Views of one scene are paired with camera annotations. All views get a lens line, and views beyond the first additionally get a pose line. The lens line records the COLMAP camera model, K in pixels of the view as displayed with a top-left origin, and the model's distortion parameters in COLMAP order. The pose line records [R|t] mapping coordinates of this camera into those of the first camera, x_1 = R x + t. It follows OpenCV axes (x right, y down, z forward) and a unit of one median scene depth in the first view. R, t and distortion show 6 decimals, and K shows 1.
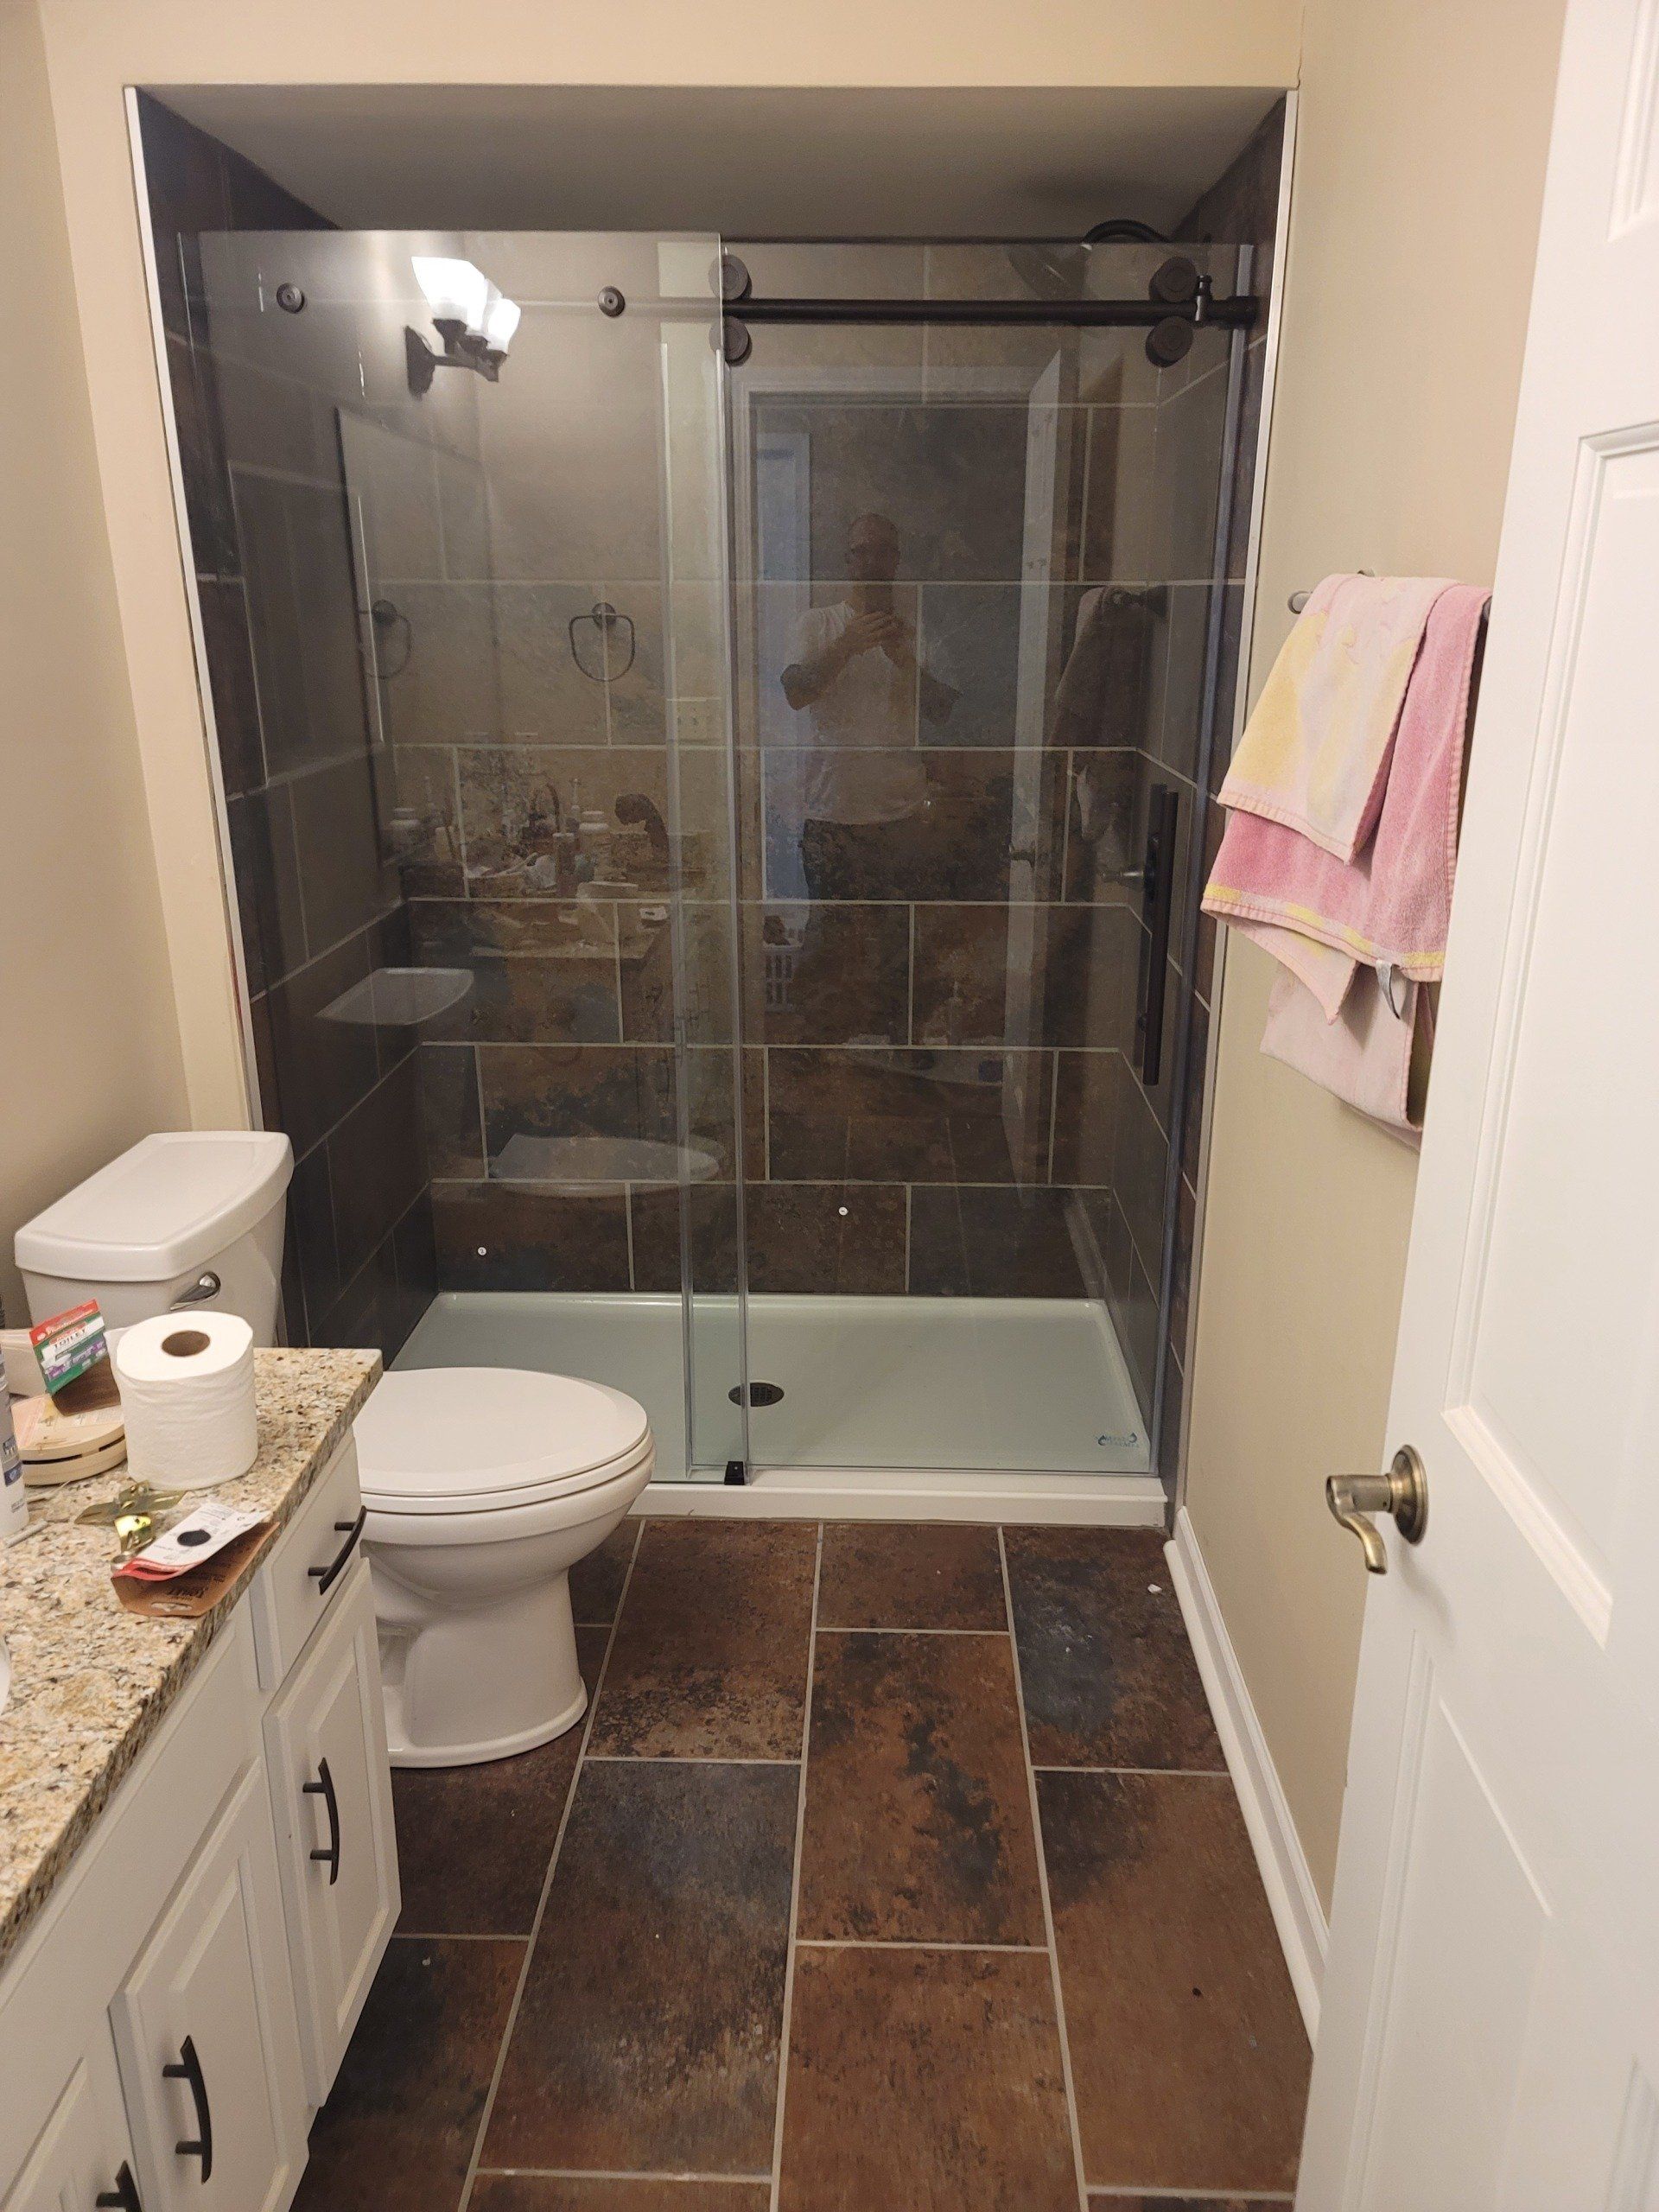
lens RADIAL K [[1624.1, 0, 838.0], [0, 1624.1, 1145.9], [0, 0, 1]] dist [0.043952, -0.013093]
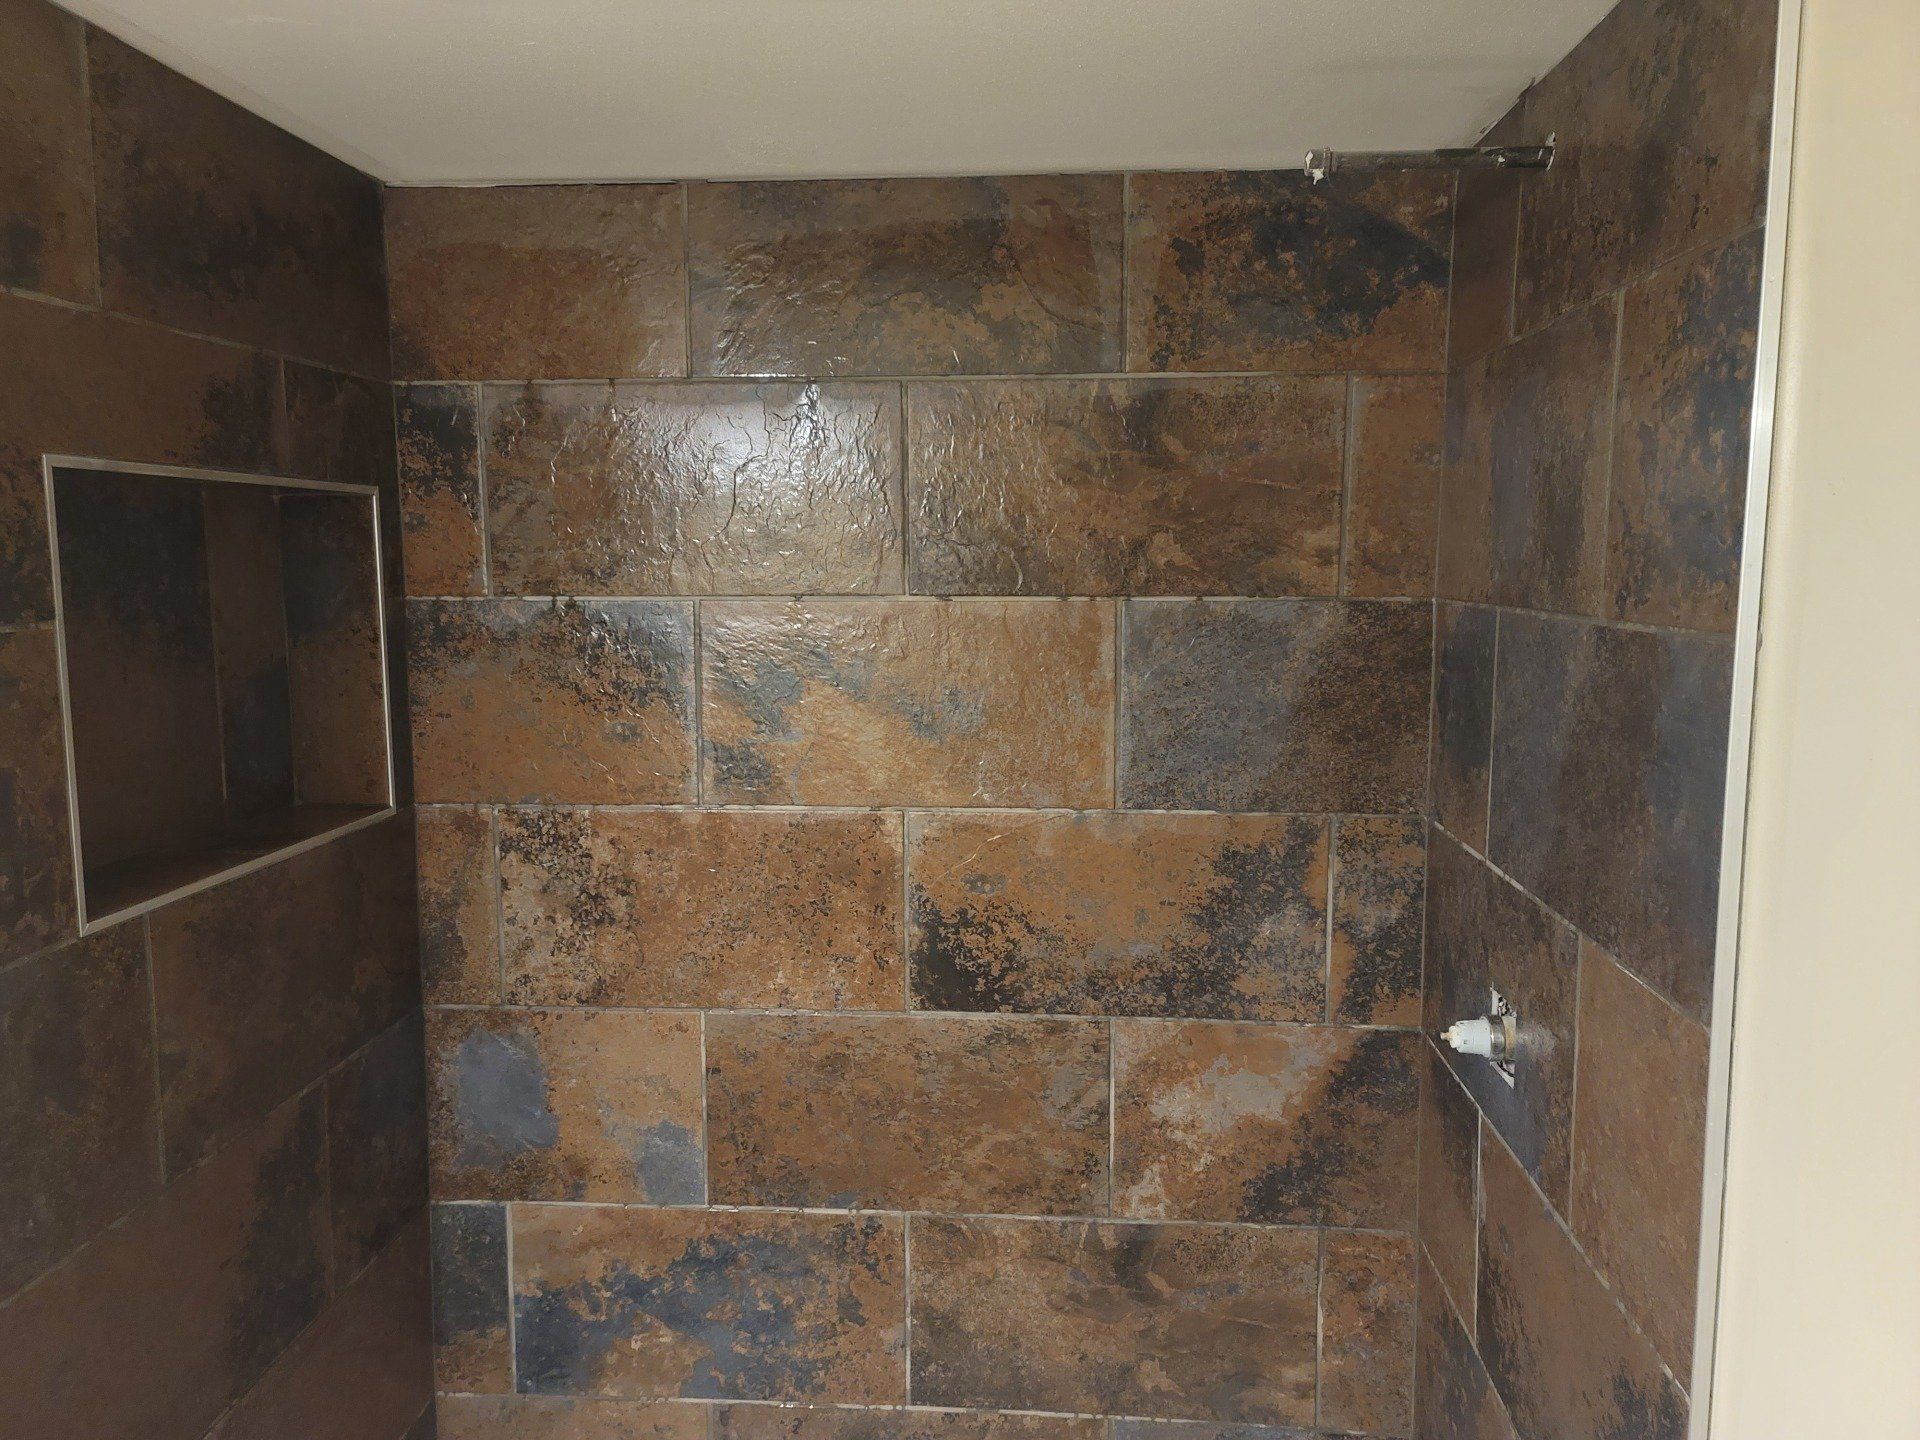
lens RADIAL K [[1409.7, 0, 961.0], [0, 1409.7, 718.4], [0, 0, 1]] dist [0.043952, -0.013093]
pose [[0.998802, 0.001707, -0.048911, 0.008990], [-0.011933, 0.977724, -0.209557, -0.144942], [0.047464, 0.209889, 0.976572, 0.354141]]
